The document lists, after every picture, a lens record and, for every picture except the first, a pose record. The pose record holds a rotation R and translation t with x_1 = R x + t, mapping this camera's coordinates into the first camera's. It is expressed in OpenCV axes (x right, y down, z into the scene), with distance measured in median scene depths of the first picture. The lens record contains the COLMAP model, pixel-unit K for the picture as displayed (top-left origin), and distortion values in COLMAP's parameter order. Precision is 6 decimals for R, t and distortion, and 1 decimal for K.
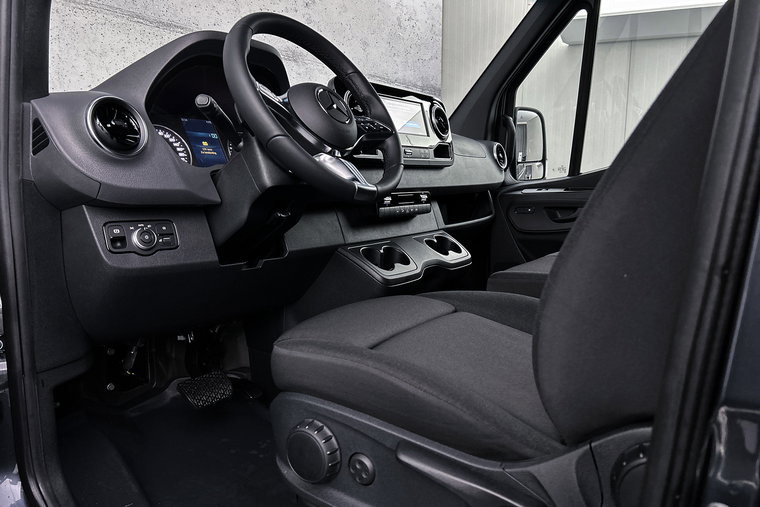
lens RADIAL K [[567.8, 0, 379.4], [0, 567.8, 254.2], [0, 0, 1]] dist [0.000511, -0.004138]
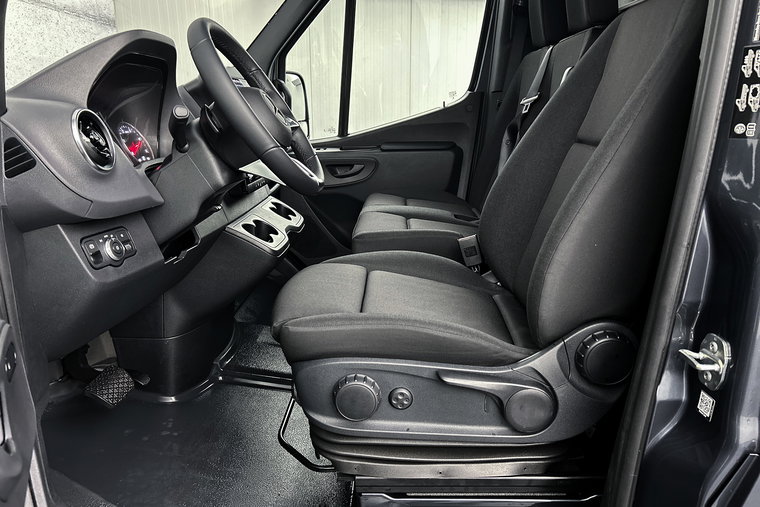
lens RADIAL K [[567.8, 0, 381.2], [0, 567.8, 252.3], [0, 0, 1]] dist [0.000511, -0.004138]
pose [[0.836775, -0.137584, 0.529979, -0.533175], [0.077558, 0.987939, 0.134016, -0.115221], [-0.542026, -0.071037, 0.837354, -0.075936]]
